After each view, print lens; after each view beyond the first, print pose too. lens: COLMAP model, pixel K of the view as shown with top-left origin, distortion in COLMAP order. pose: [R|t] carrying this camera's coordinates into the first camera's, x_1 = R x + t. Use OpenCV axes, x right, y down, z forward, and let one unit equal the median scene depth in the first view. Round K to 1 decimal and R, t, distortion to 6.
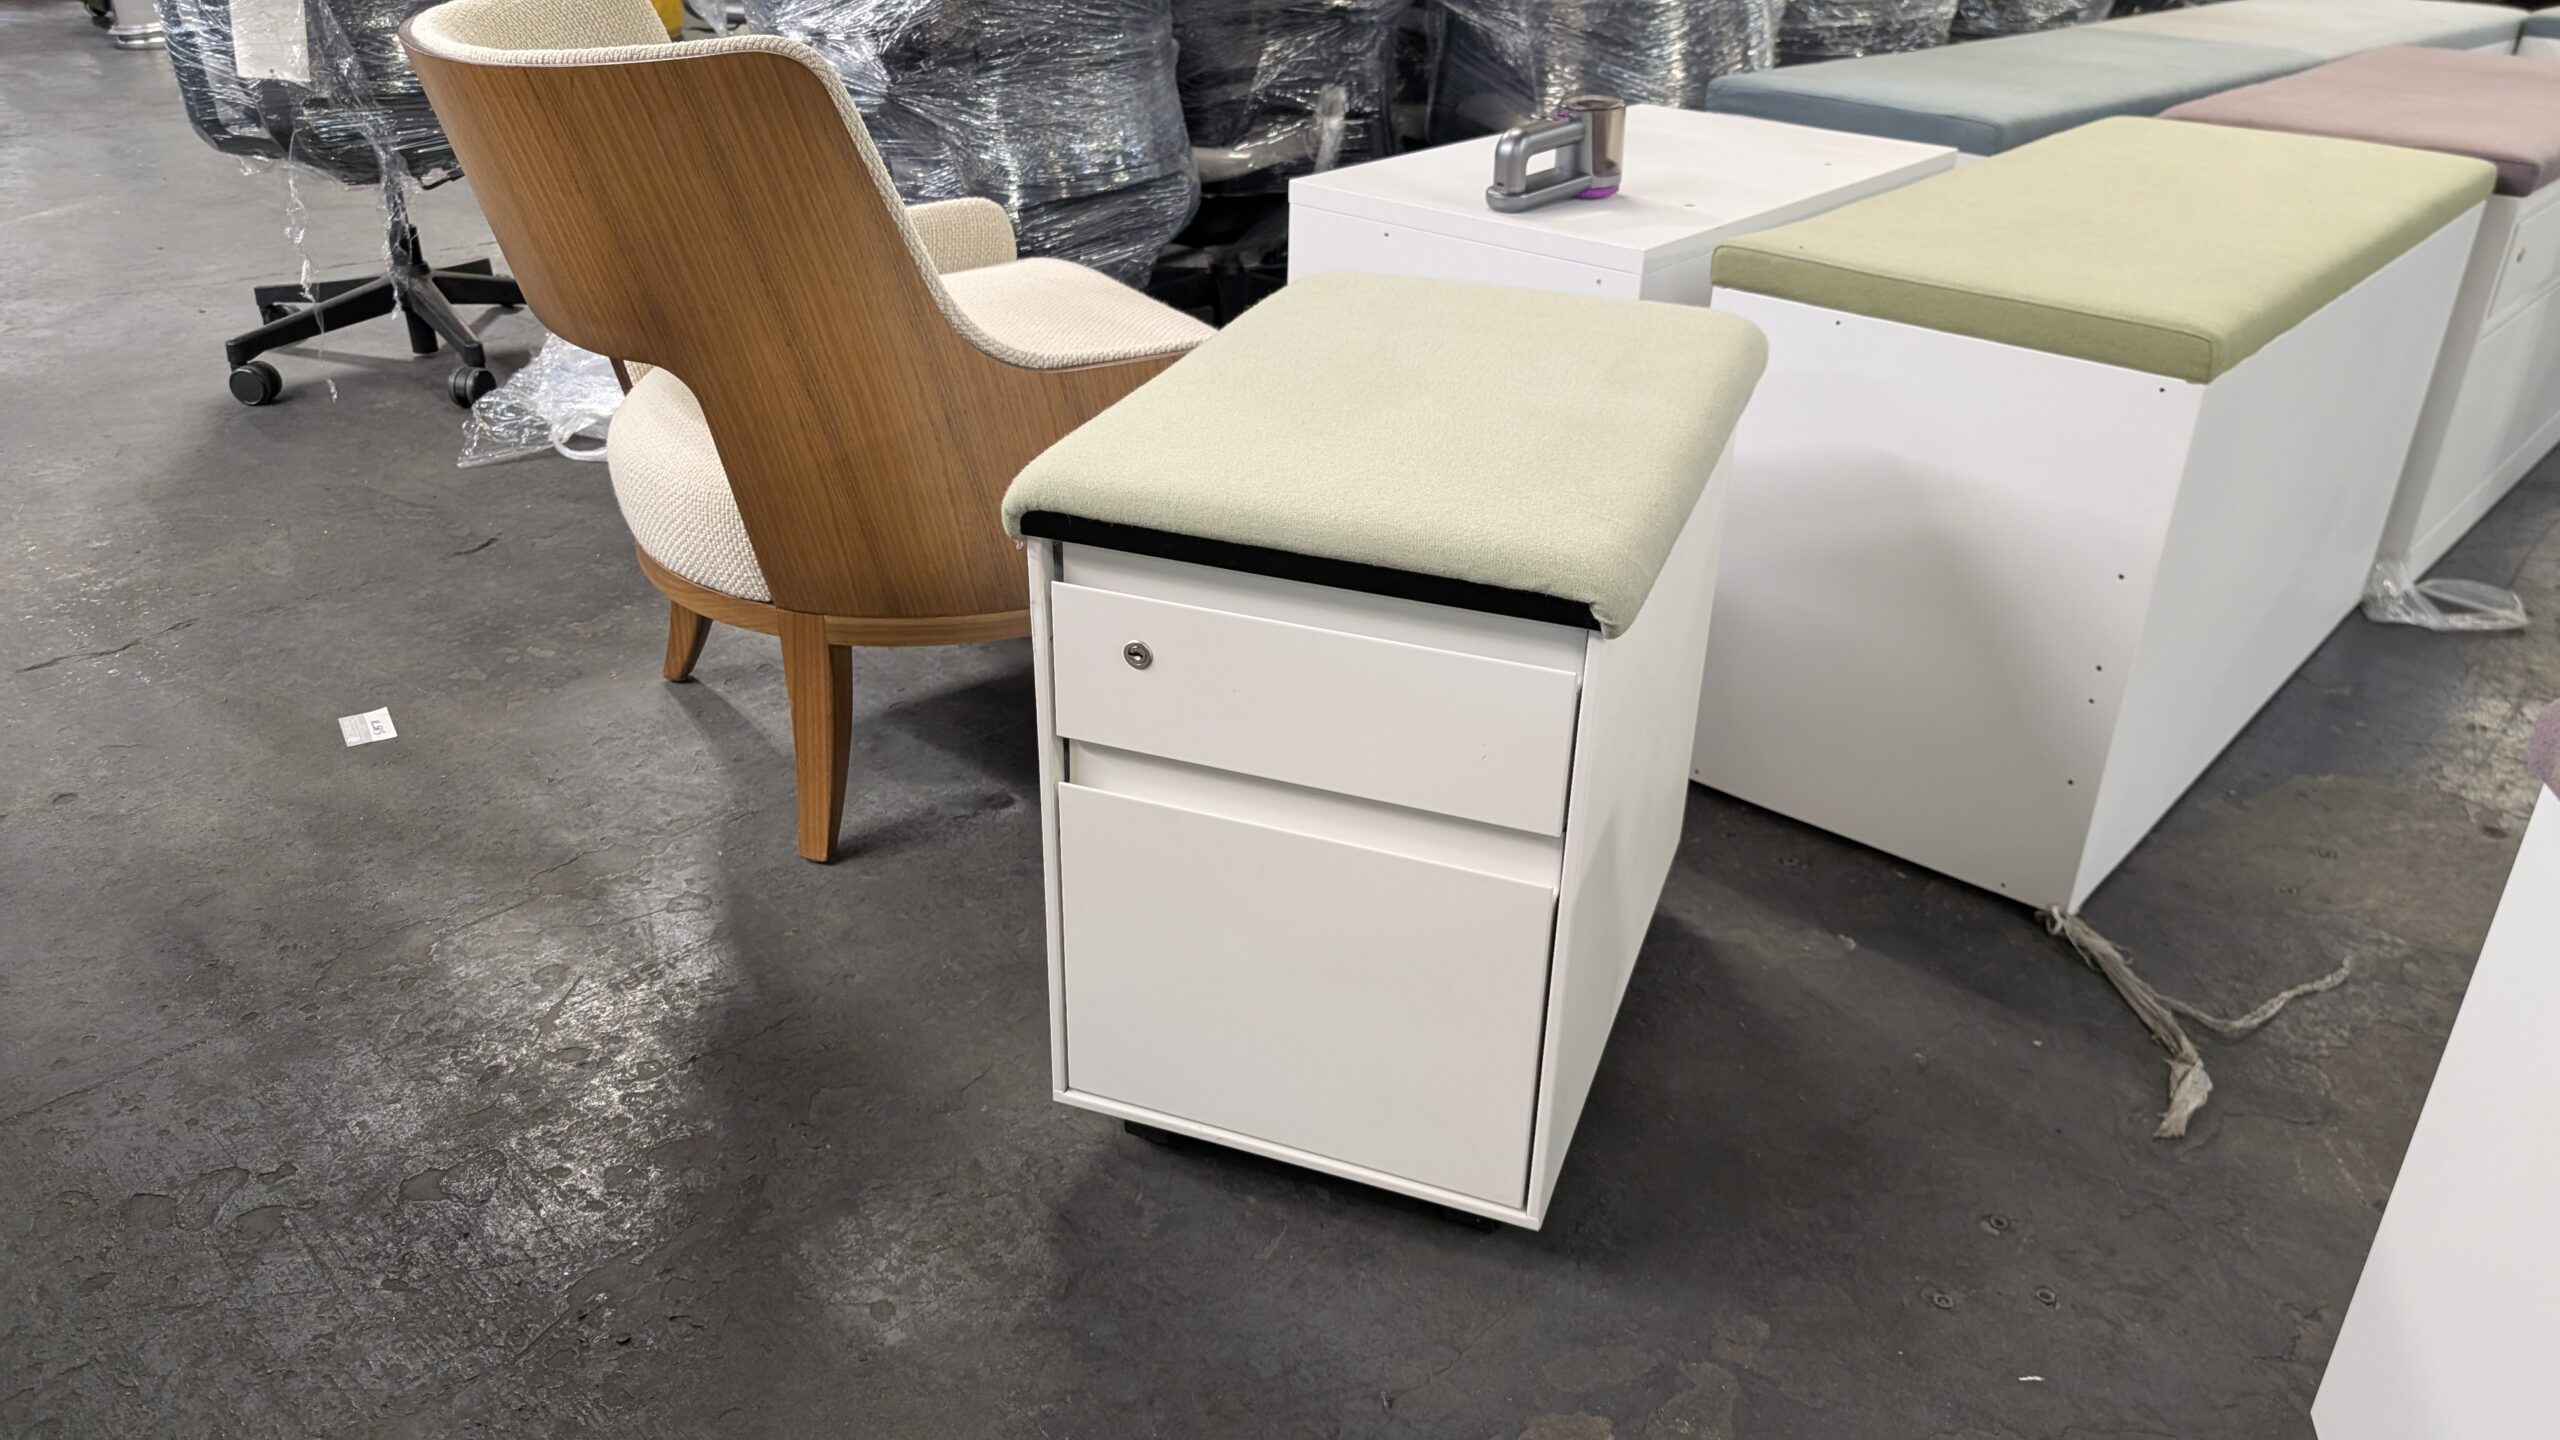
lens RADIAL K [[1893.1, 0, 1280.0], [0, 1893.1, 720.0], [0, 0, 1]] dist [0.013306, -0.012709]
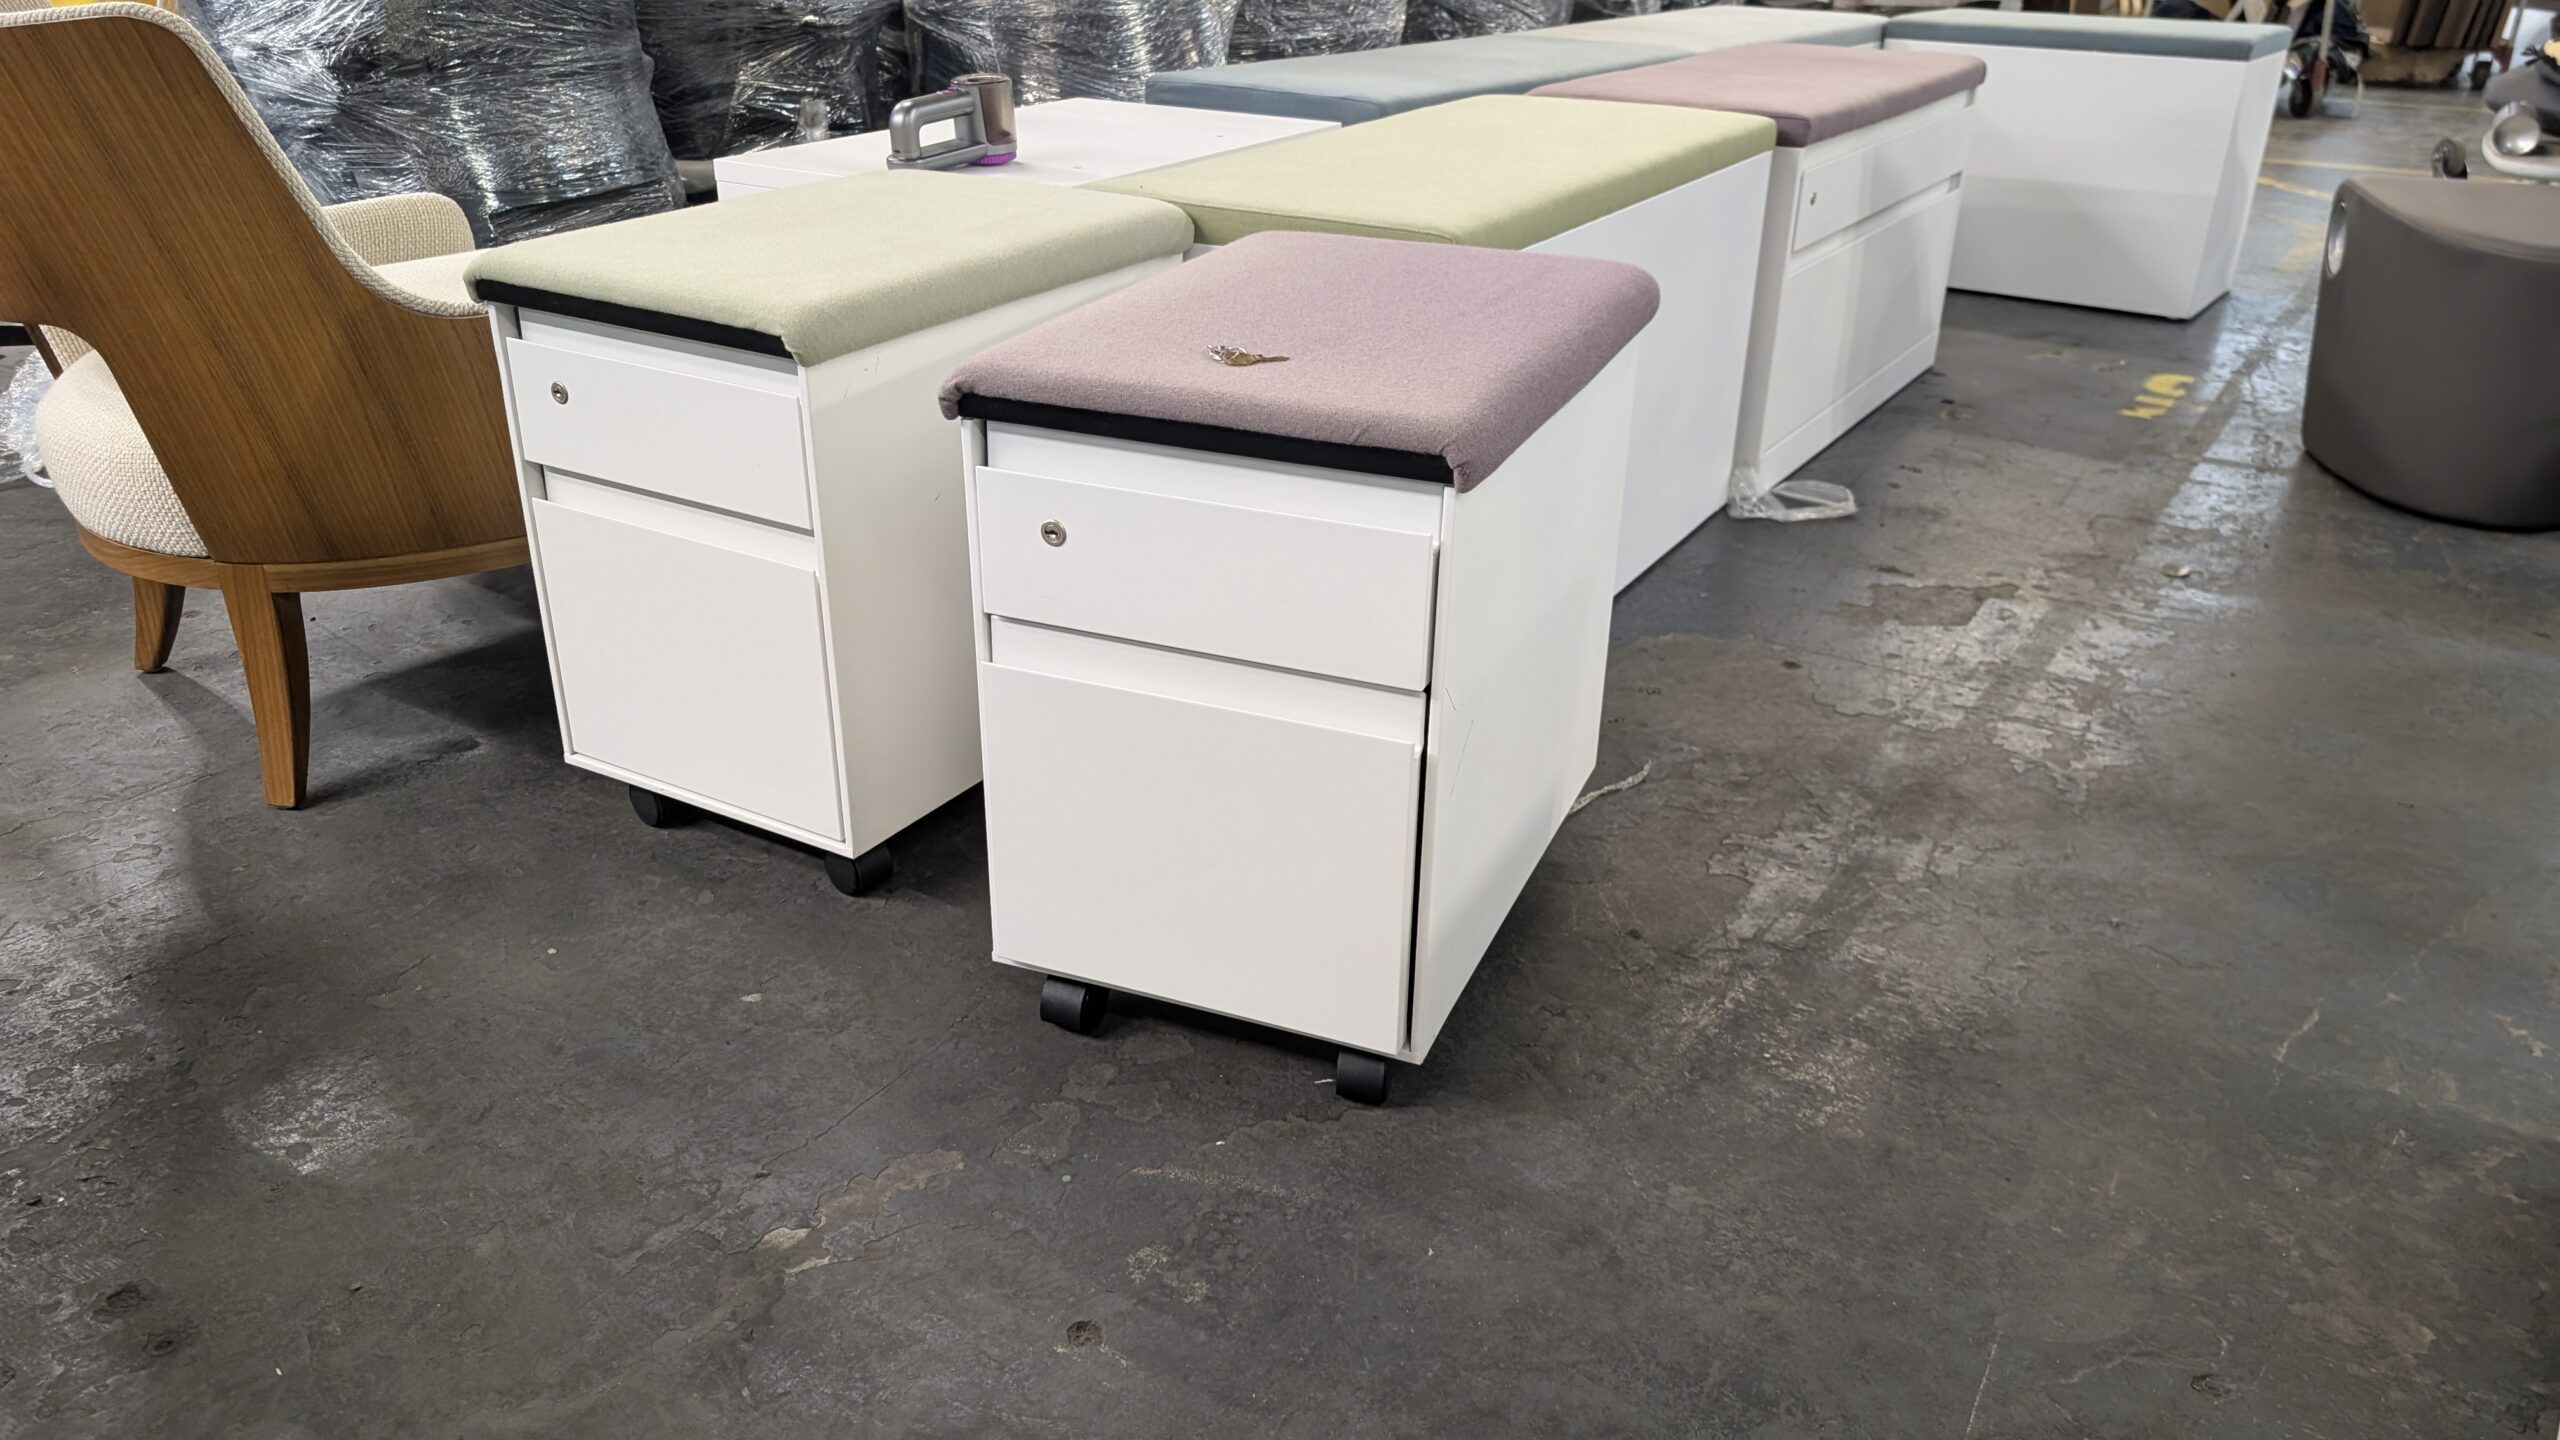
lens RADIAL K [[1893.1, 0, 1280.0], [0, 1893.1, 720.0], [0, 0, 1]] dist [0.013306, -0.012709]
pose [[0.981897, -0.081827, 0.170828, 0.114966], [0.087157, 0.995907, -0.023930, 0.091391], [-0.168170, 0.038386, 0.985010, -0.114326]]
